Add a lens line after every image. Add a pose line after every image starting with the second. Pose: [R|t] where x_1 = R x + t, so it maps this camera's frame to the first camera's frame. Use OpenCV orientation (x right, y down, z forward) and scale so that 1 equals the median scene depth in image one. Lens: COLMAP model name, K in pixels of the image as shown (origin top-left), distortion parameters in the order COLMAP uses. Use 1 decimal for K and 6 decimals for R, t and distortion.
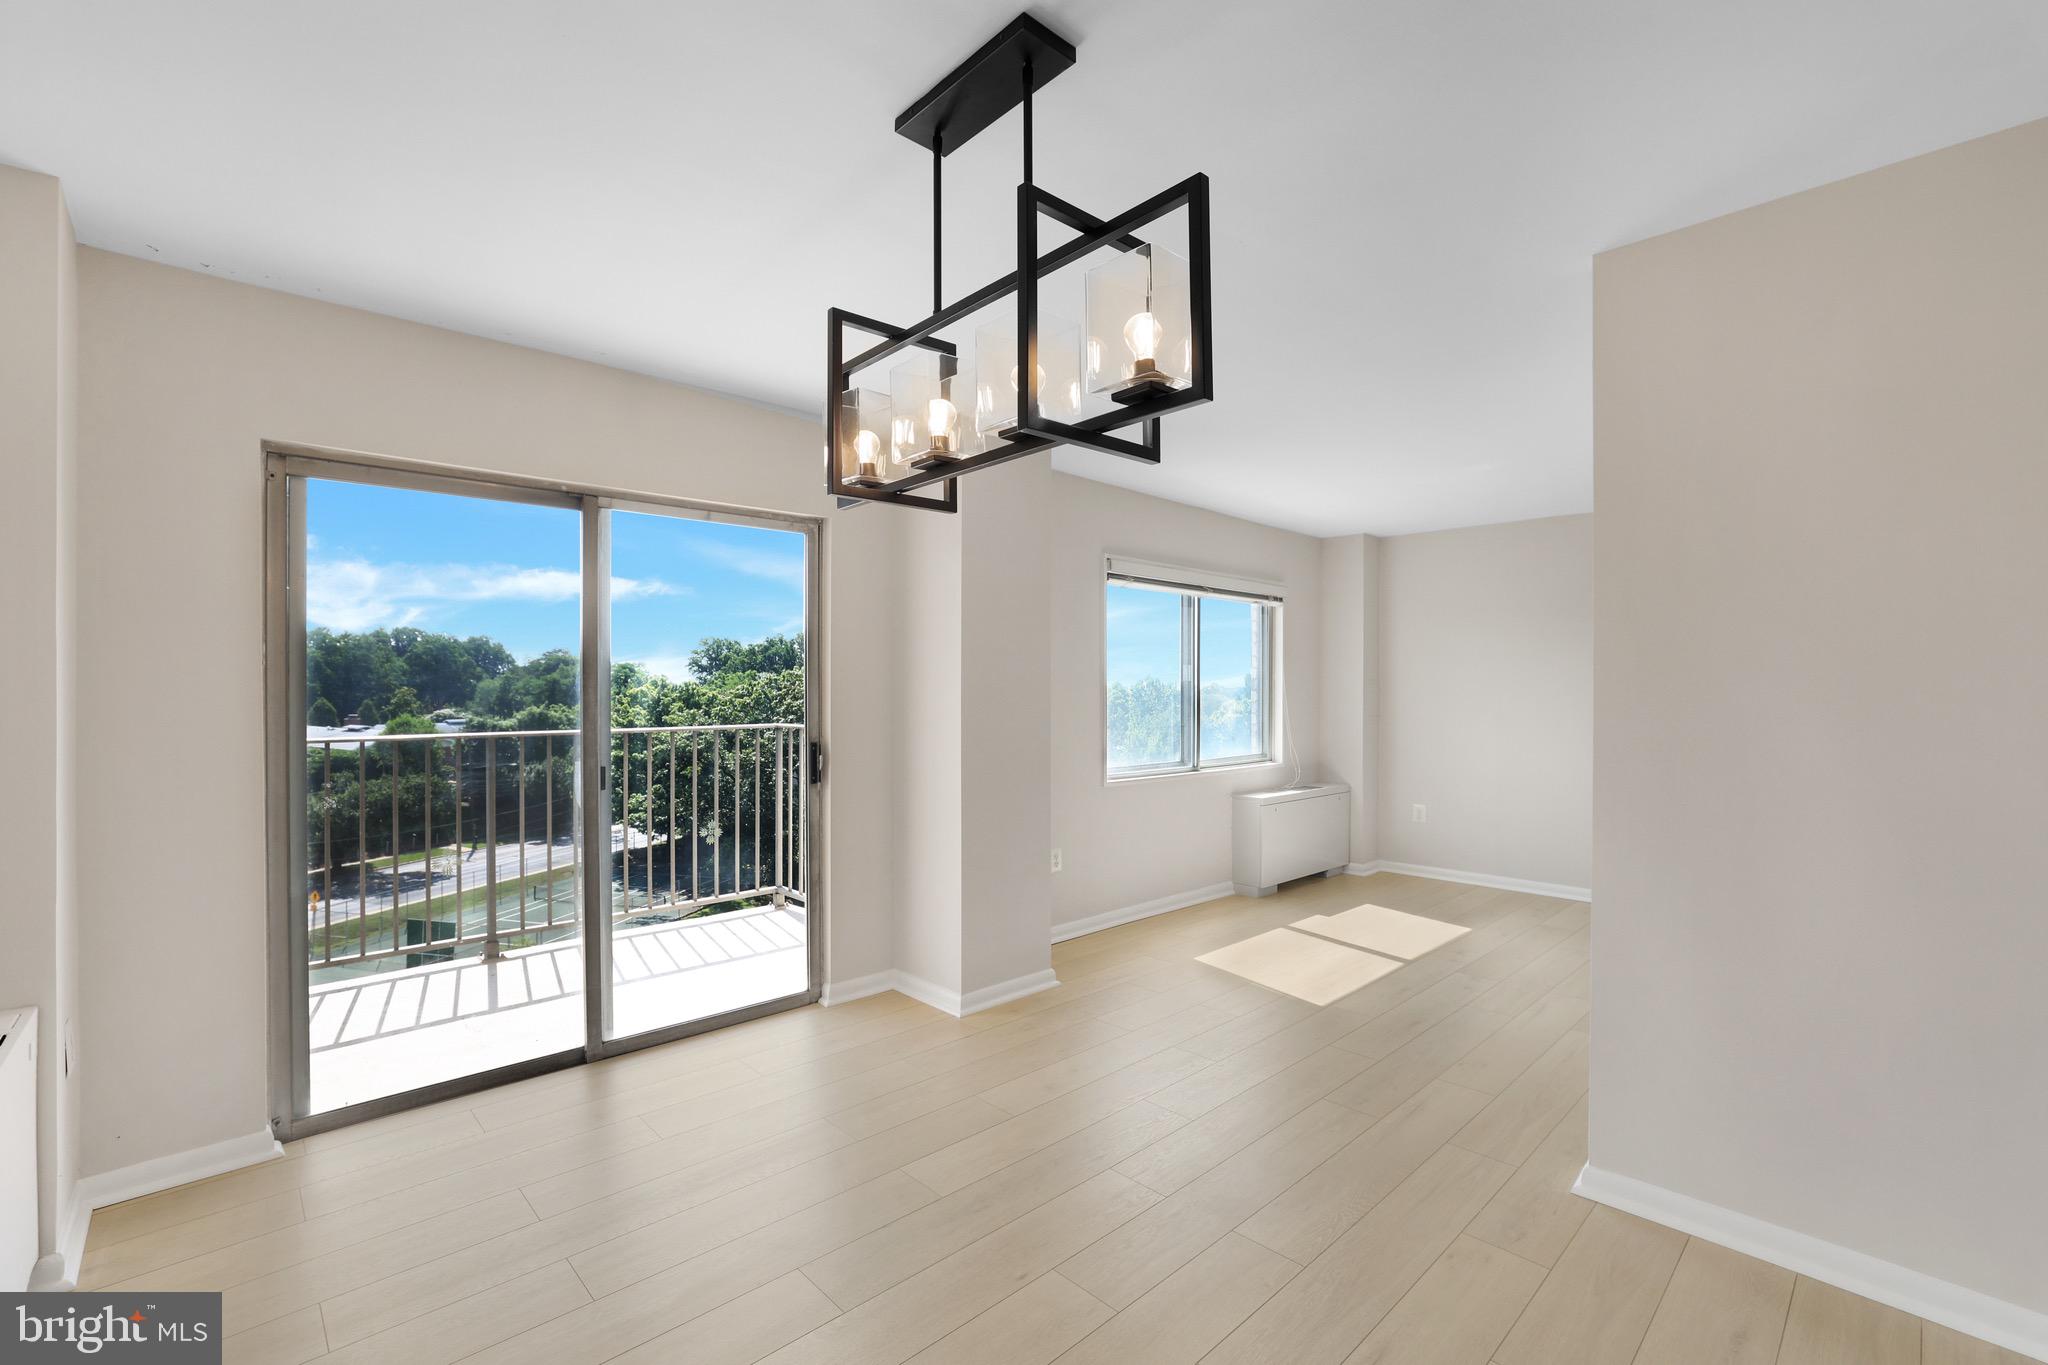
lens RADIAL K [[909.9, 0, 1014.0], [0, 909.9, 699.5], [0, 0, 1]] dist [-0.018973, -0.000103]
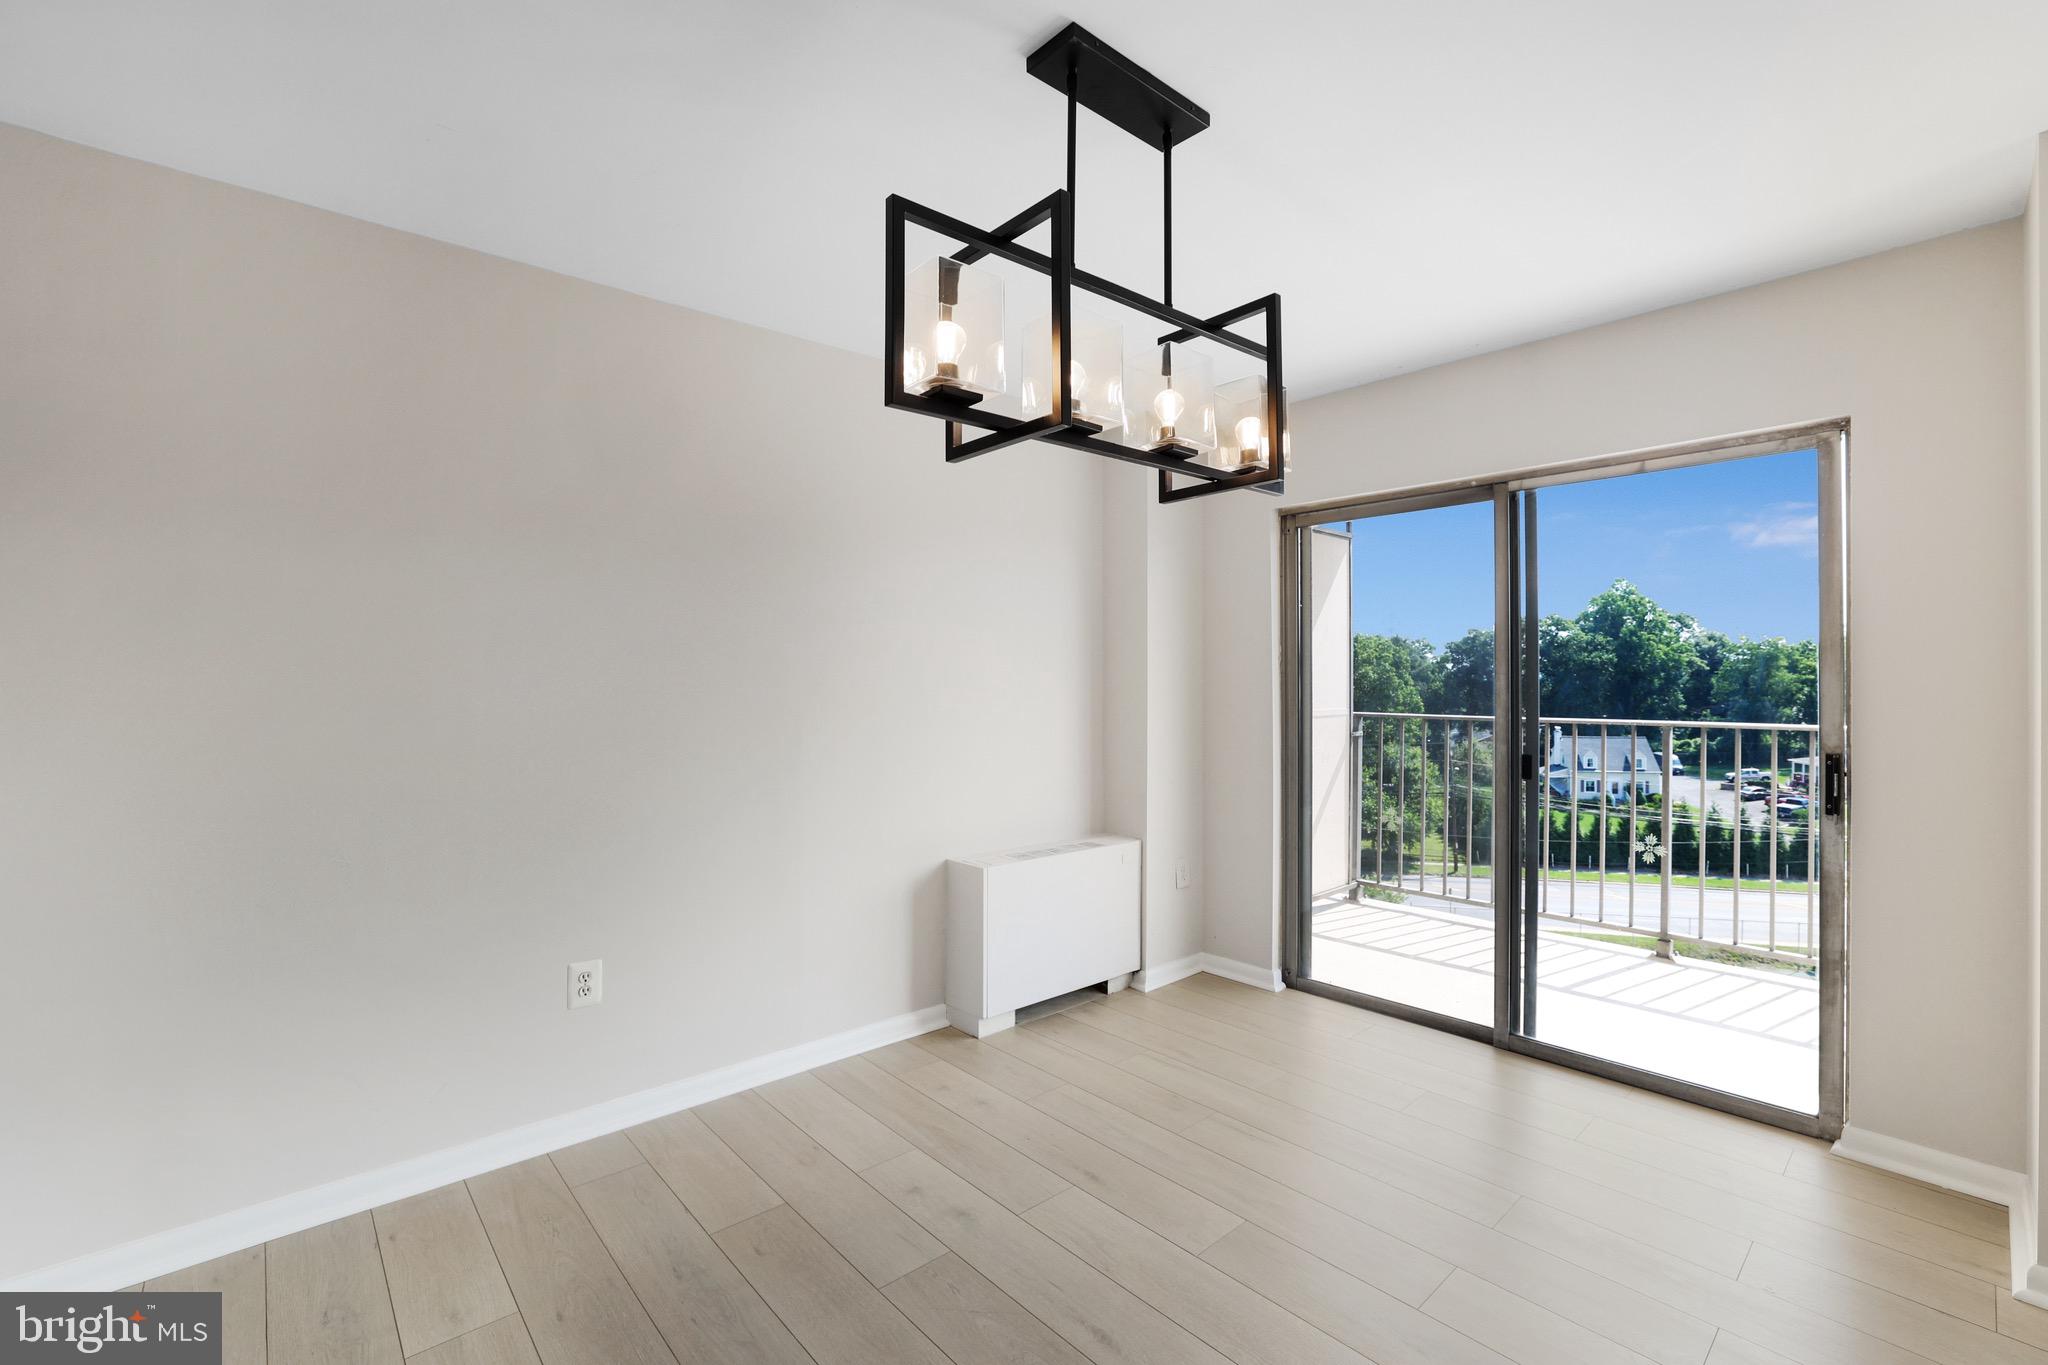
lens RADIAL K [[887.9, 0, 1034.8], [0, 887.9, 682.3], [0, 0, 1]] dist [-0.002146, 0.000020]
pose [[-0.012895, 0.006633, -0.999895, 0.527937], [-0.009422, 0.999933, 0.006754, -0.005245], [0.999872, 0.009508, -0.012832, 0.498250]]
